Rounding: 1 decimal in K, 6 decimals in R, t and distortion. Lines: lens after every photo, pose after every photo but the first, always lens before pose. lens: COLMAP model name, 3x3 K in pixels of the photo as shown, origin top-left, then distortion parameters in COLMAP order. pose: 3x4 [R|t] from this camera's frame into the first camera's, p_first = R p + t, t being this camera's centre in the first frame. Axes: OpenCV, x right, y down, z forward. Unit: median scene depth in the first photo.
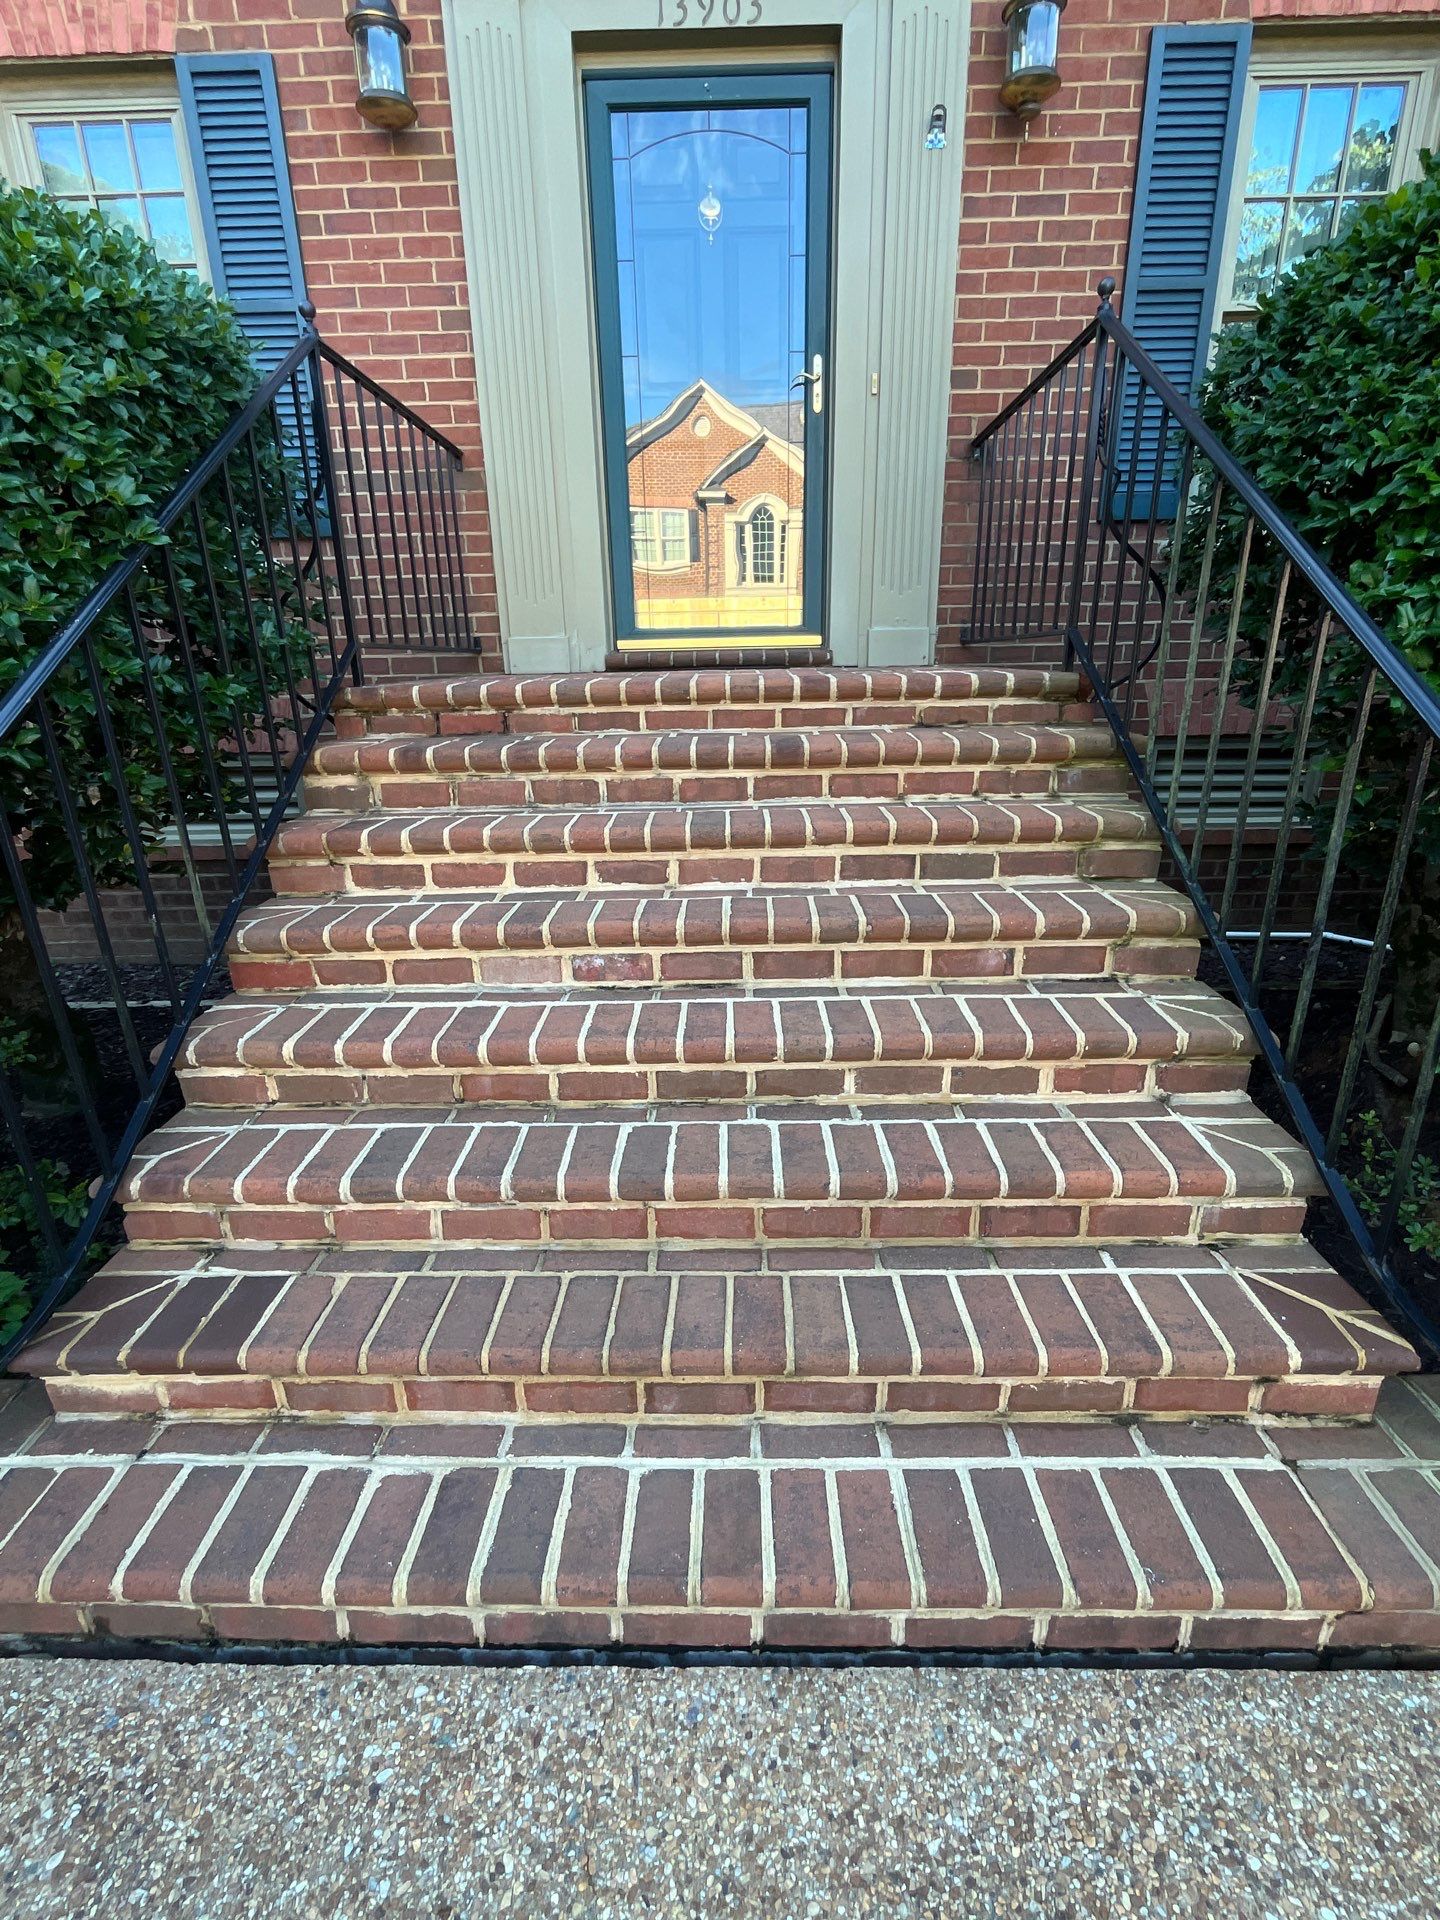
lens RADIAL K [[882.2, 0, 718.4], [0, 882.2, 953.0], [0, 0, 1]] dist [-0.001979, -0.000861]
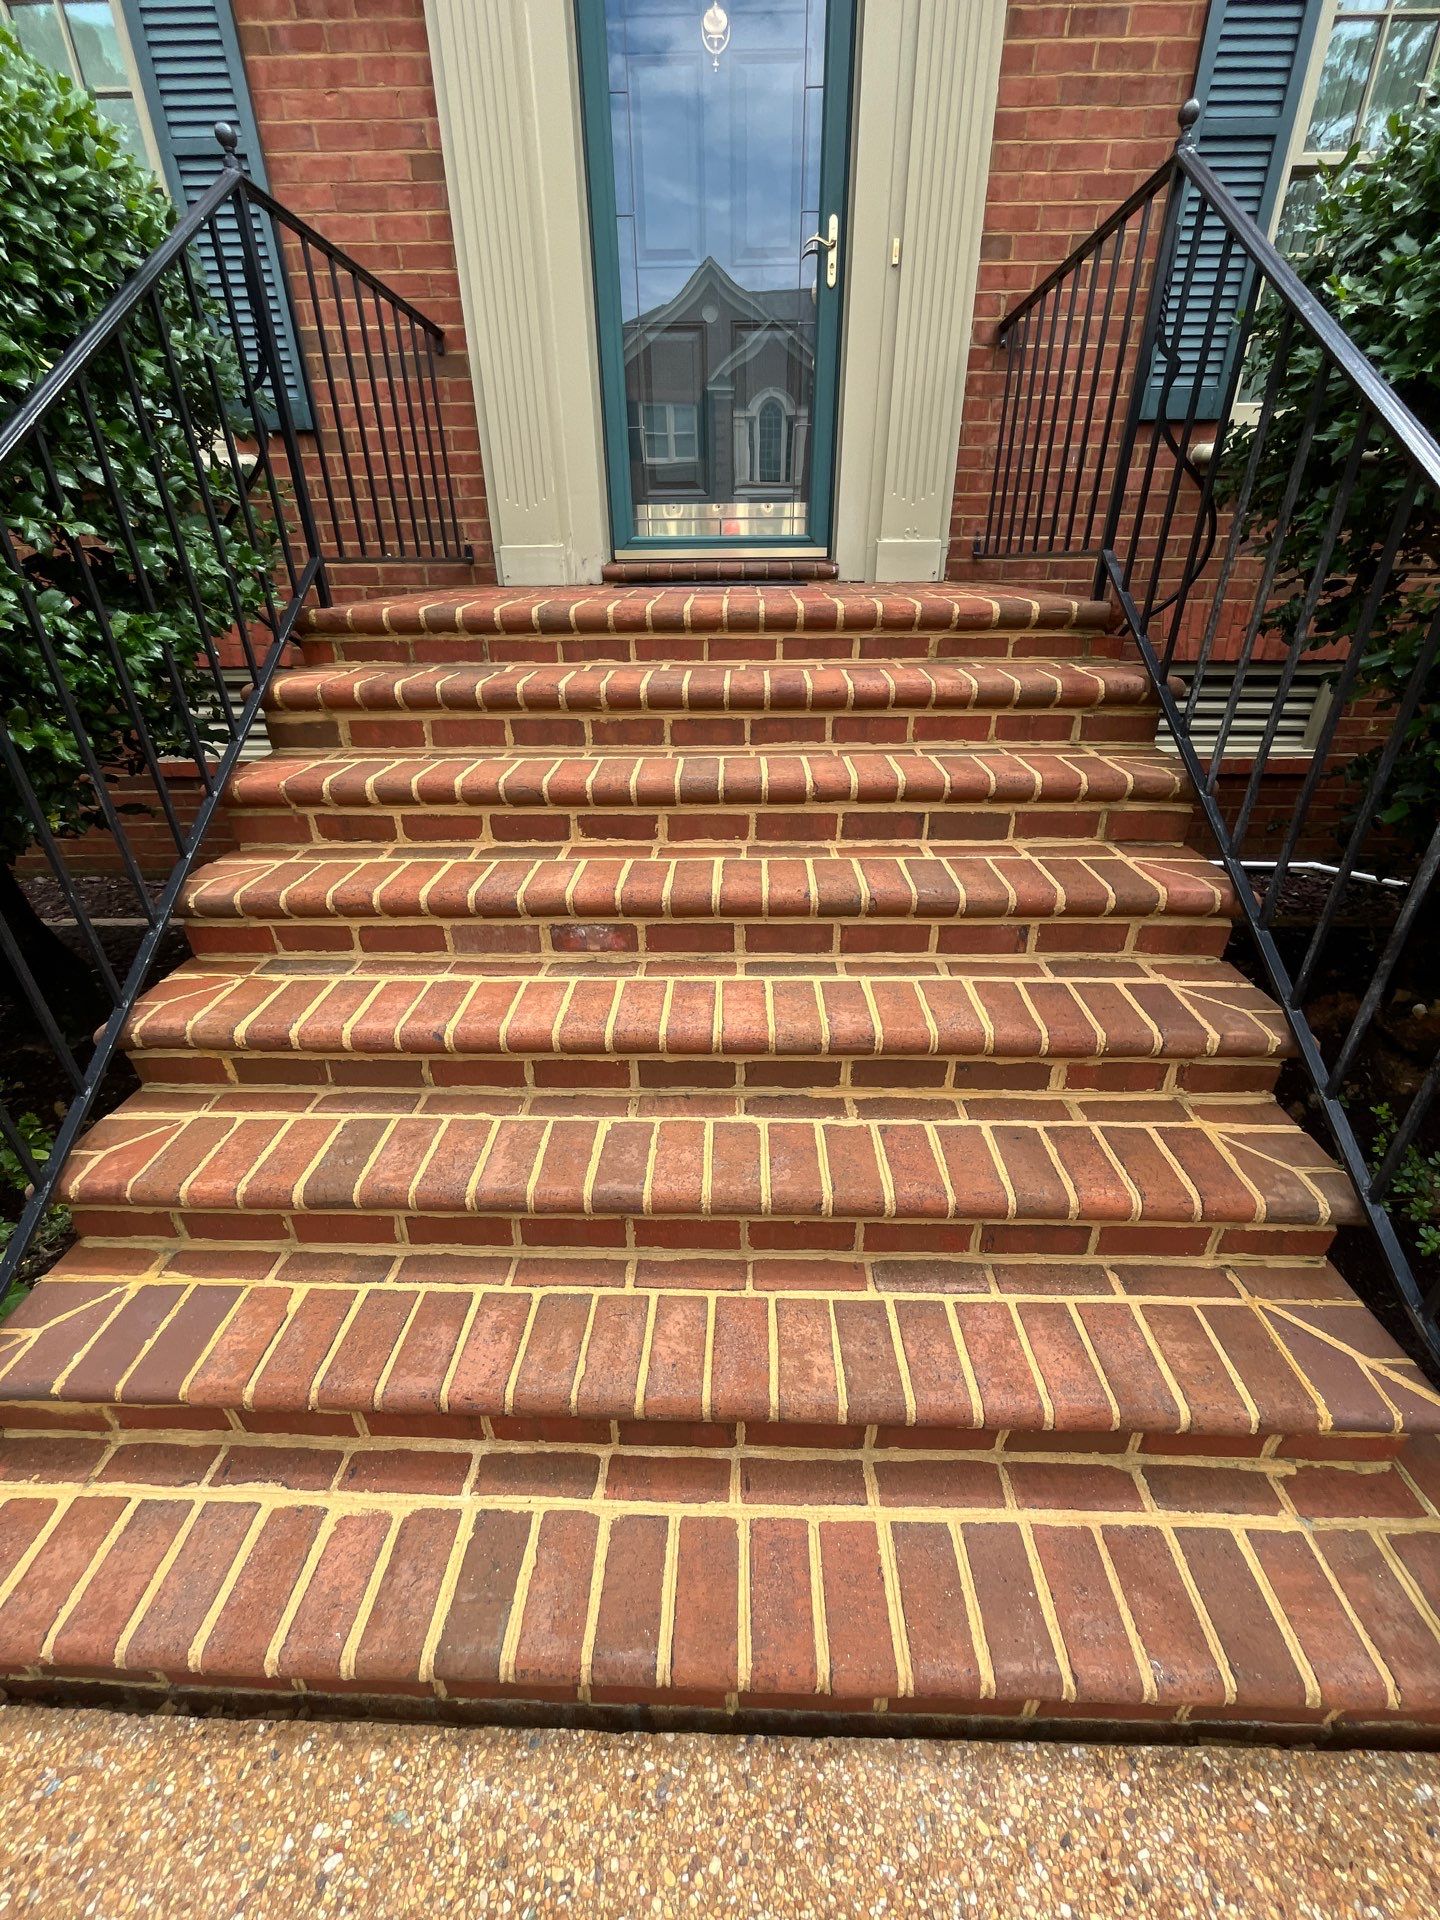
lens RADIAL K [[779.2, 0, 719.1], [0, 779.2, 955.3], [0, 0, 1]] dist [-0.004246, 0.000083]
pose [[0.999914, 0.012693, -0.003430, 0.016694], [-0.012037, 0.988677, 0.149573, -0.102178], [0.005290, -0.149519, 0.988745, 0.210434]]
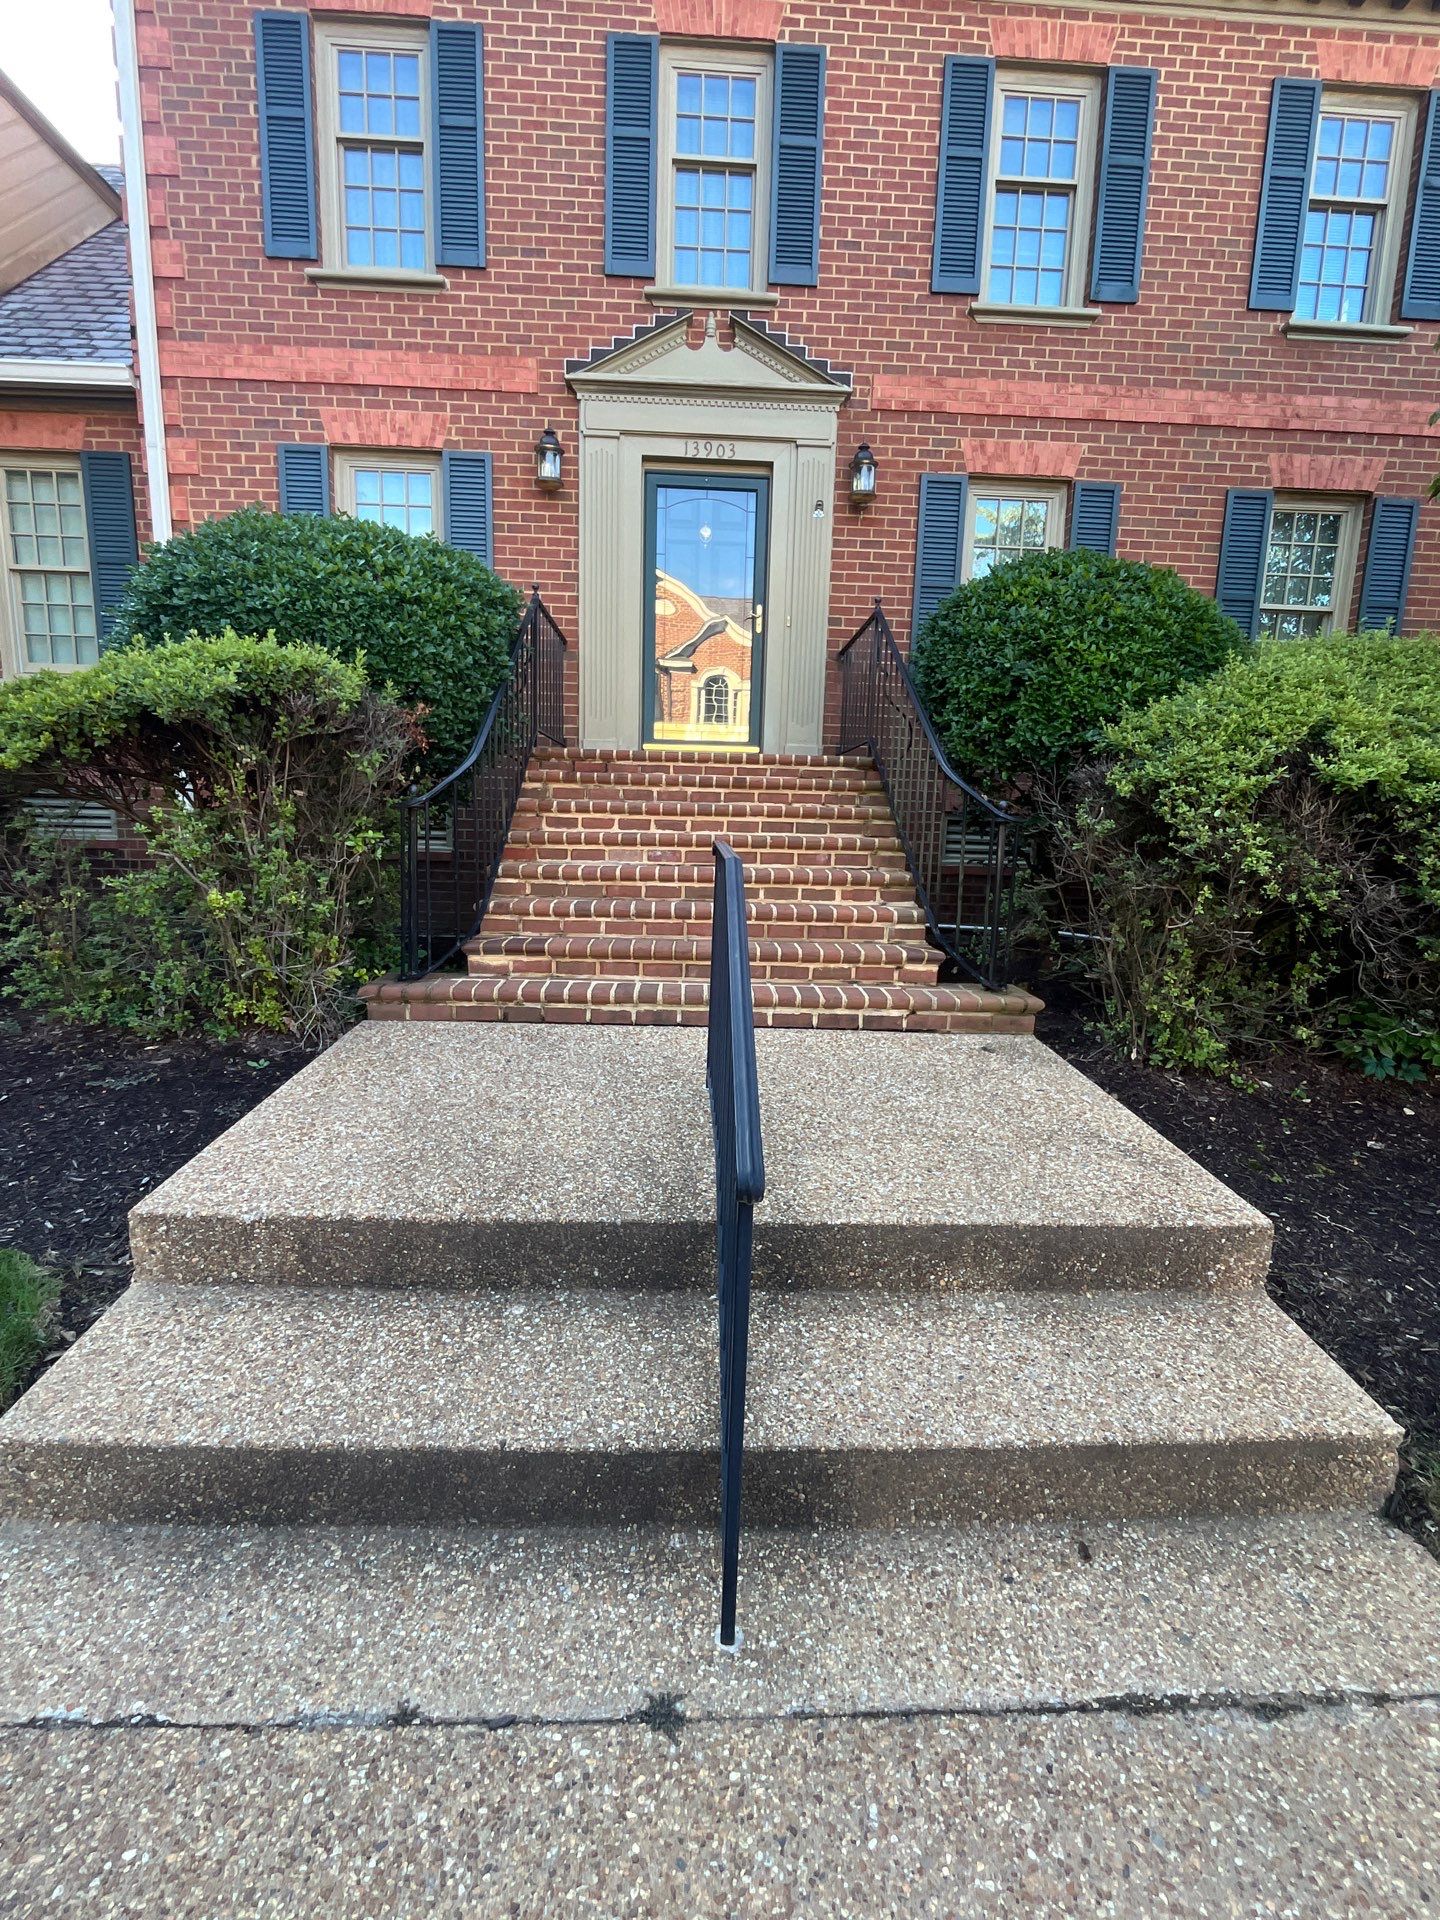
lens RADIAL K [[882.2, 0, 717.1], [0, 882.2, 951.7], [0, 0, 1]] dist [-0.001979, -0.000861]
pose [[0.997519, 0.037744, 0.059430, -0.126053], [-0.027578, 0.986169, -0.163434, 0.747372], [-0.064777, 0.161389, 0.984763, -1.495743]]
